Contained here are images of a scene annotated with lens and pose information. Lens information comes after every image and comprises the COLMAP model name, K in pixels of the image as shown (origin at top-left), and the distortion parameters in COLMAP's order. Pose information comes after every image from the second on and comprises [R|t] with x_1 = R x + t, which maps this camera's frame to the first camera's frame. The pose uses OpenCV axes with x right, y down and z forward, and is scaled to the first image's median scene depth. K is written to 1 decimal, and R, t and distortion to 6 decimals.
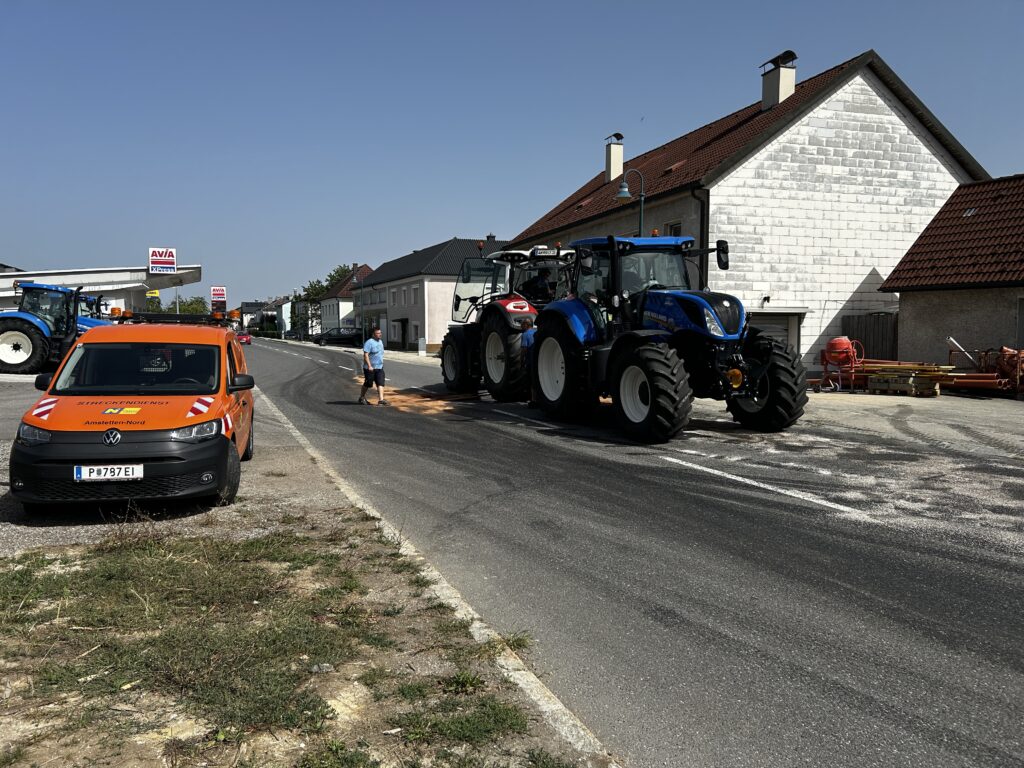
lens RADIAL K [[775.9, 0, 508.6], [0, 775.9, 371.2], [0, 0, 1]] dist [0.036780, -0.048276]
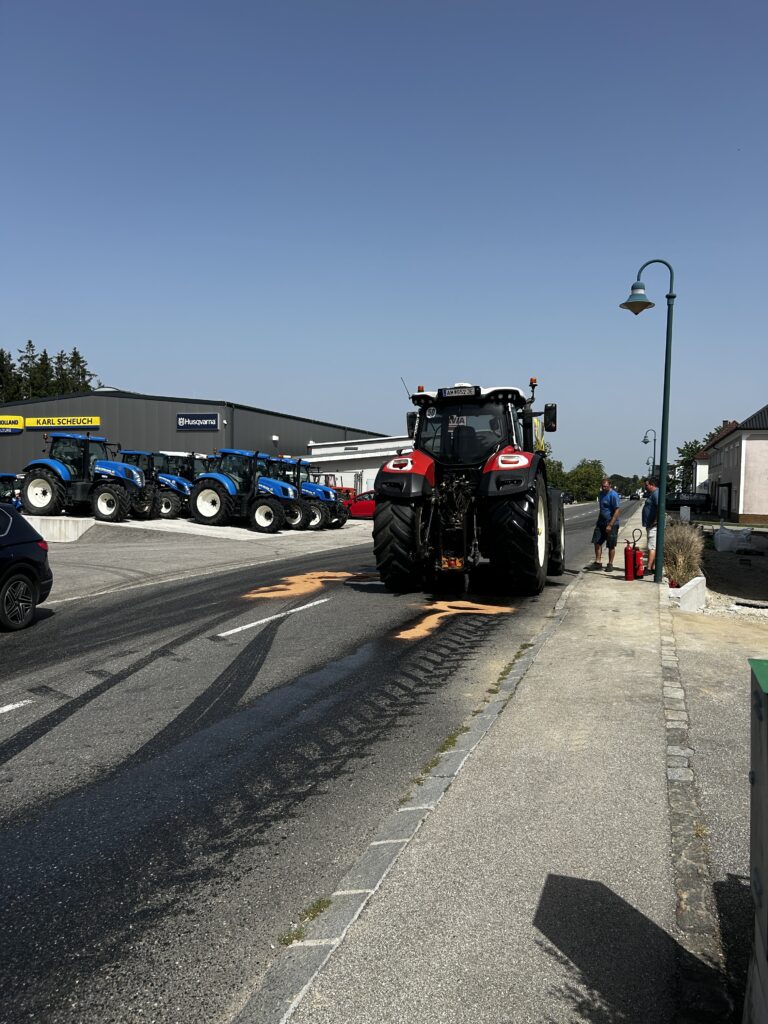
lens RADIAL K [[775.9, 0, 364.4], [0, 775.9, 521.4], [0, 0, 1]] dist [0.036780, -0.048276]
pose [[0.754356, 0.044399, -0.654963, 0.476582], [-0.055688, 0.998442, 0.003544, -0.031541], [0.654100, 0.033800, 0.755653, 0.422506]]
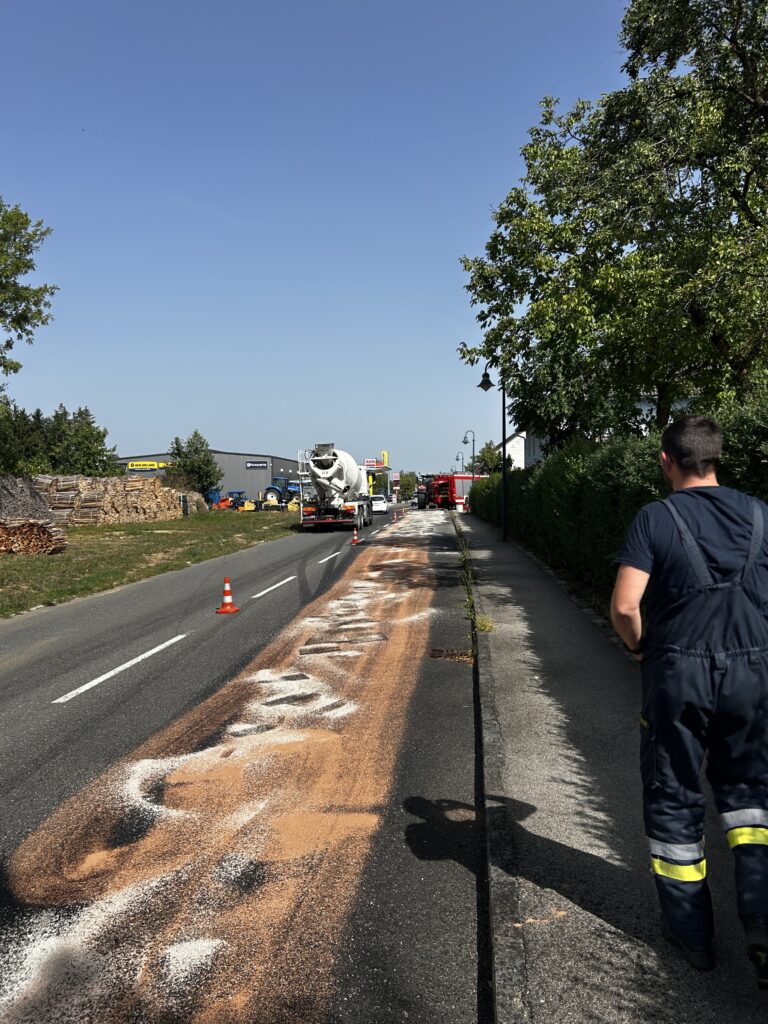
lens RADIAL K [[775.9, 0, 384.1], [0, 775.9, 513.0], [0, 0, 1]] dist [0.036780, -0.048276]
pose [[0.901677, 0.006620, -0.432359, 1.872140], [-0.020043, 0.999448, -0.026497, 0.200466], [0.431945, 0.032558, 0.901312, -3.381133]]
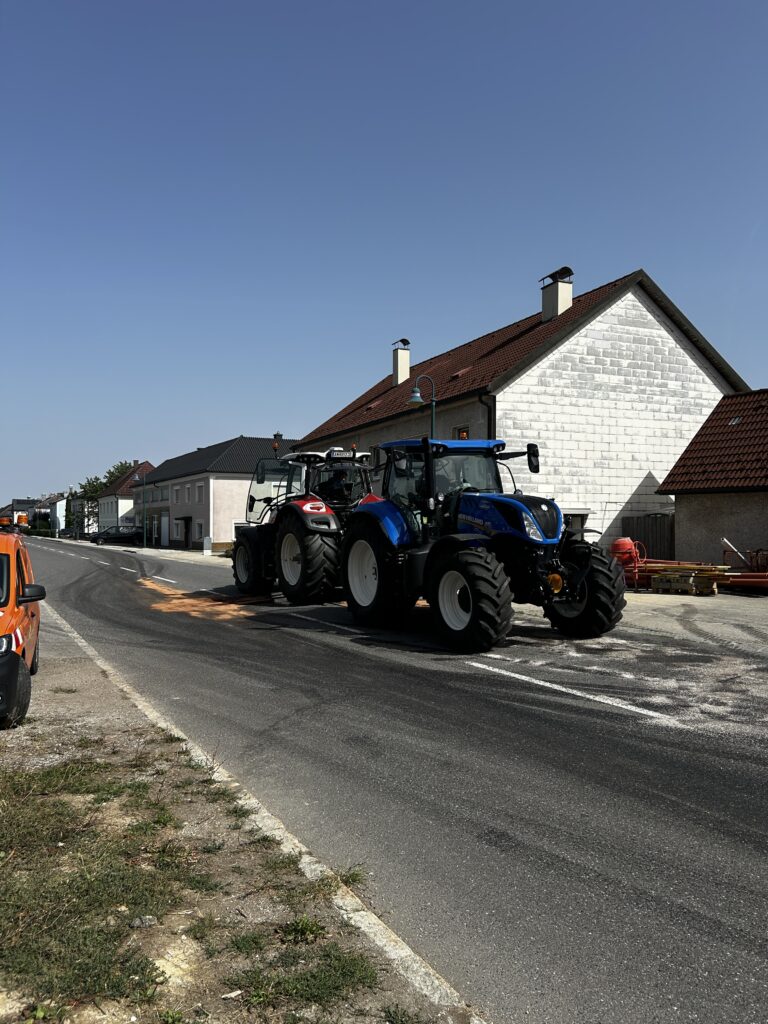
lens RADIAL K [[775.9, 0, 375.8], [0, 775.9, 506.8], [0, 0, 1]] dist [0.036780, -0.048276]
pose [[0.994187, 0.002946, 0.107631, -0.016123], [0.005663, 0.996812, -0.079587, -0.005840], [-0.107522, 0.079734, 0.991000, 0.007536]]
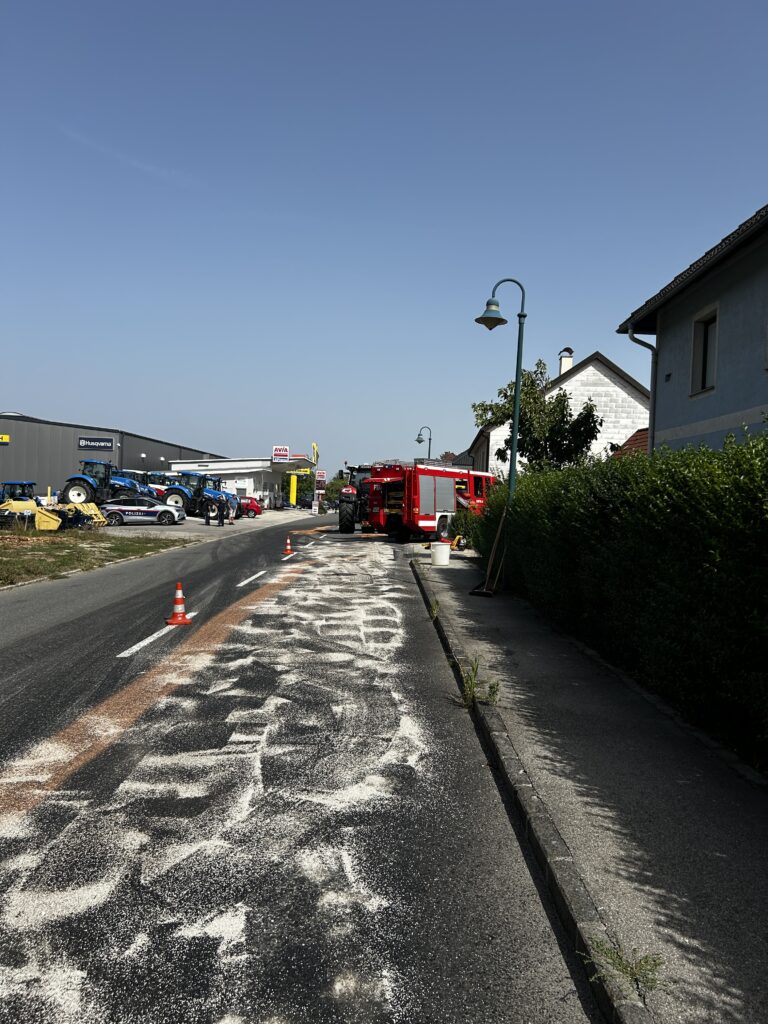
lens RADIAL K [[775.9, 0, 387.5], [0, 775.9, 513.8], [0, 0, 1]] dist [0.036780, -0.048276]
pose [[0.932464, 0.044993, -0.358449, 0.971763], [-0.061688, 0.997472, -0.035270, 0.058387], [0.355956, 0.055000, 0.932883, -1.121585]]
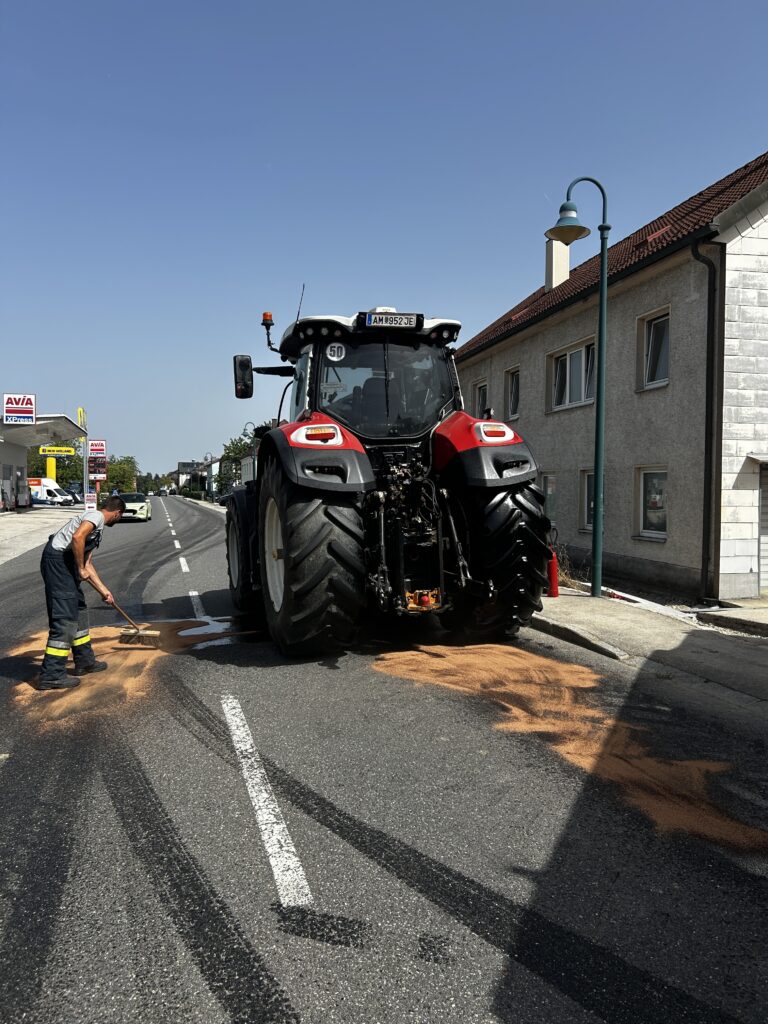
lens RADIAL K [[775.9, 0, 379.7], [0, 775.9, 506.6], [0, 0, 1]] dist [0.036780, -0.048276]
pose [[0.995650, 0.005605, -0.092999, 0.087106], [-0.008702, 0.999420, -0.032923, -0.032299], [0.092761, 0.033589, 0.995122, 0.585448]]
